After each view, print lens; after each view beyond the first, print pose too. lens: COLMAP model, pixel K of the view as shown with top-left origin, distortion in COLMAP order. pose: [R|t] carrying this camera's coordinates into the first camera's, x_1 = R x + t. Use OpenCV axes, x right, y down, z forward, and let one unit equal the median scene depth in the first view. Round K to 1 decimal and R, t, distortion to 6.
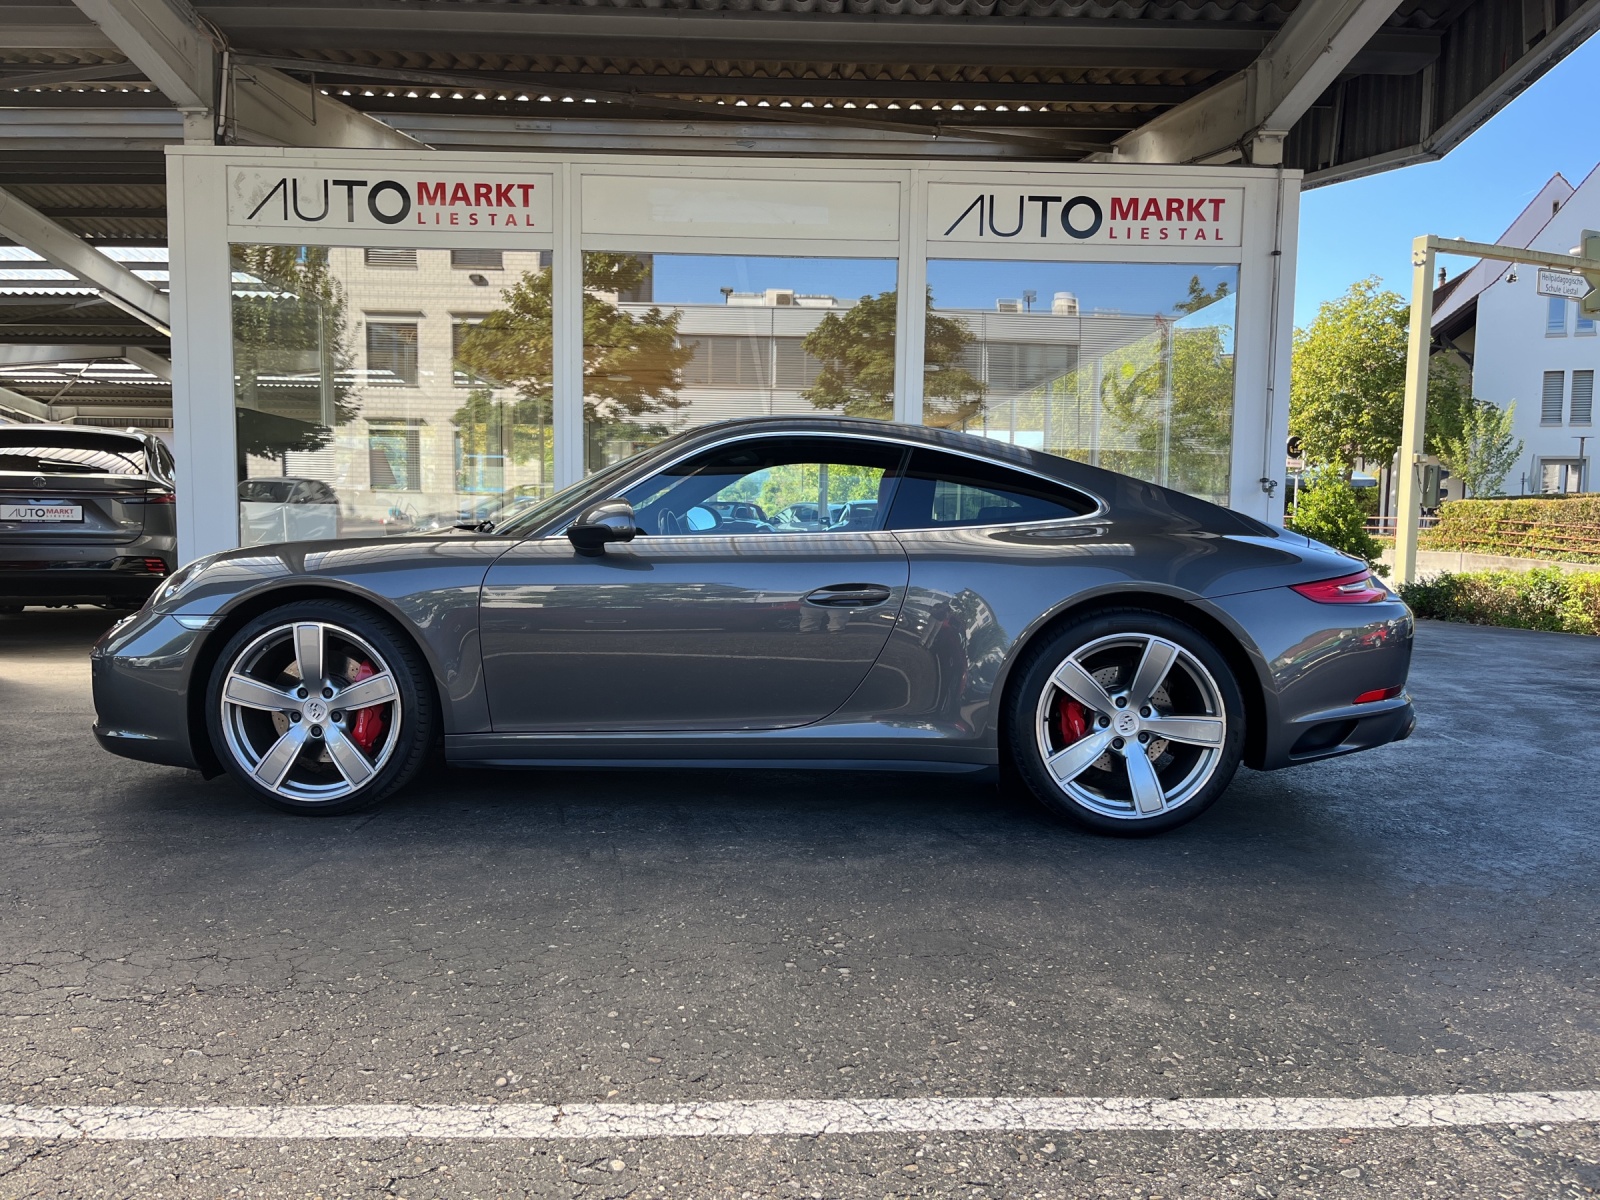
lens RADIAL K [[1204.9, 0, 807.8], [0, 1204.9, 606.3], [0, 0, 1]] dist [0.074486, -0.100856]
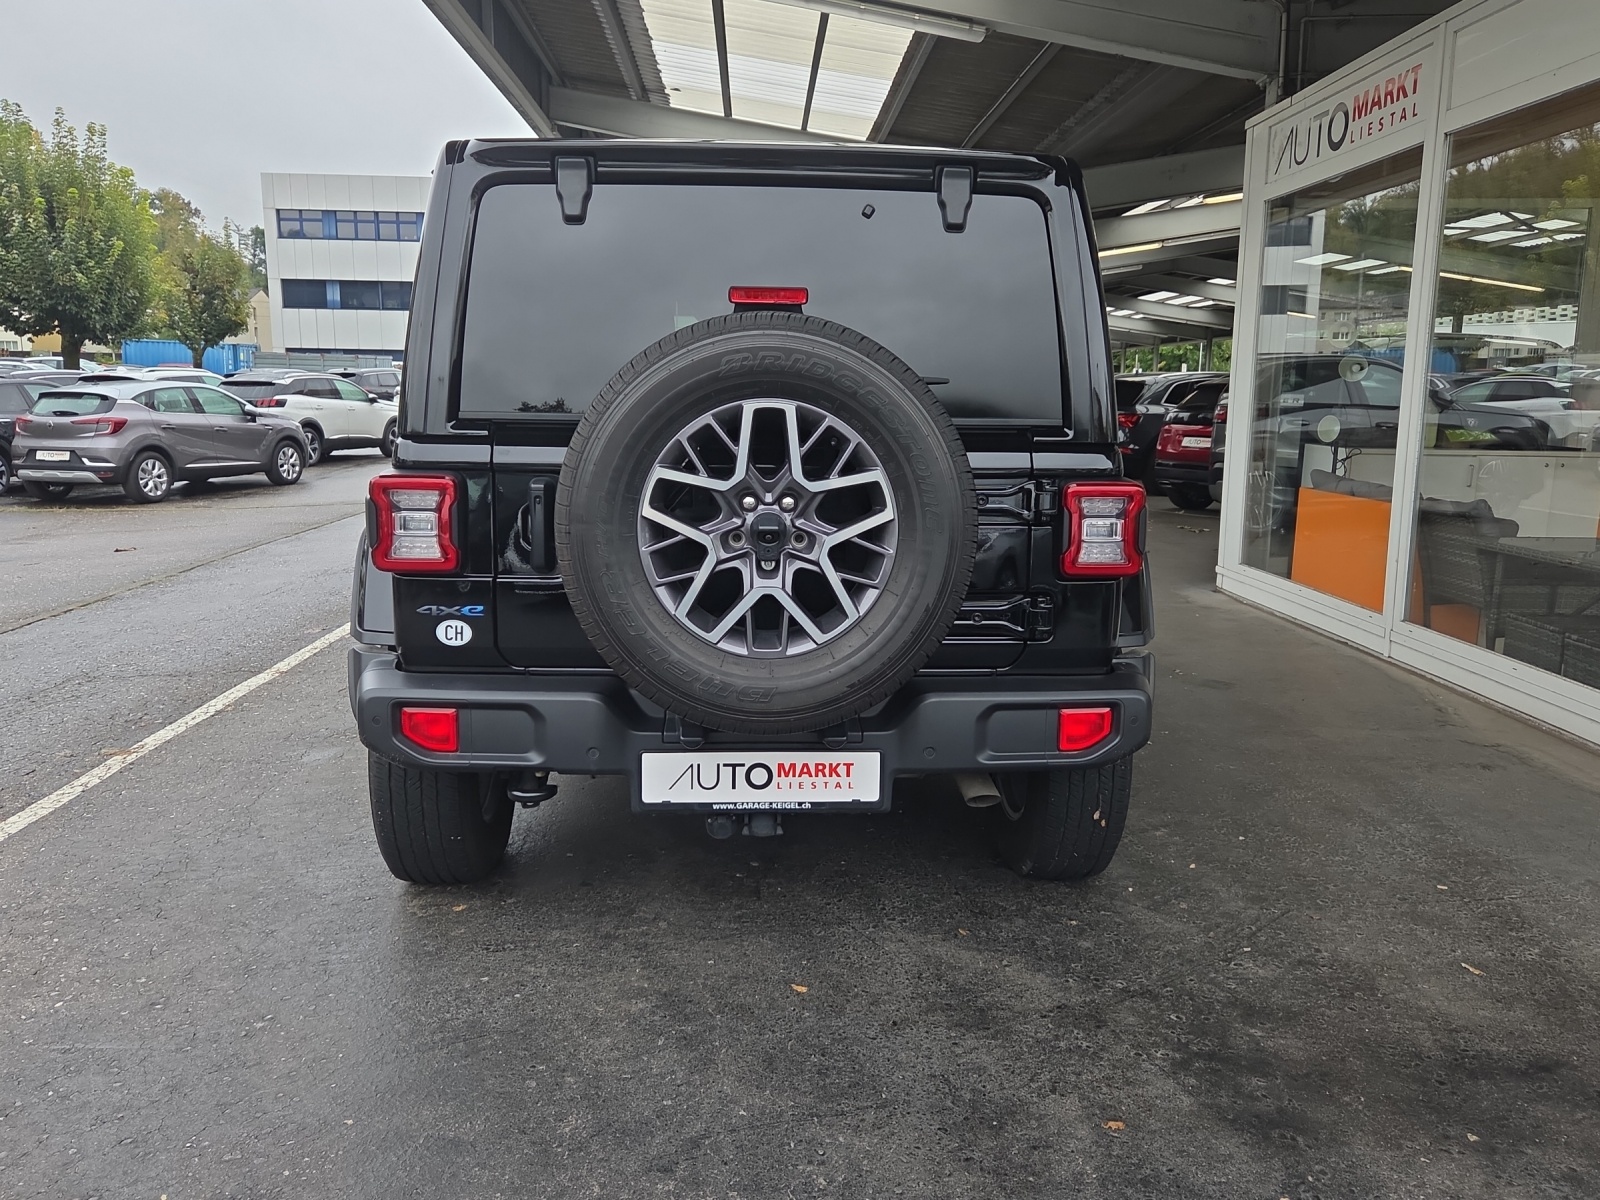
lens RADIAL K [[1235.9, 0, 809.8], [0, 1235.9, 594.7], [0, 0, 1]] dist [0.090370, -0.080890]
pose [[0.021324, 0.151555, -0.988219, 0.652561], [-0.089200, 0.984790, 0.149105, -0.087042], [0.995785, 0.084970, 0.034518, 0.594470]]
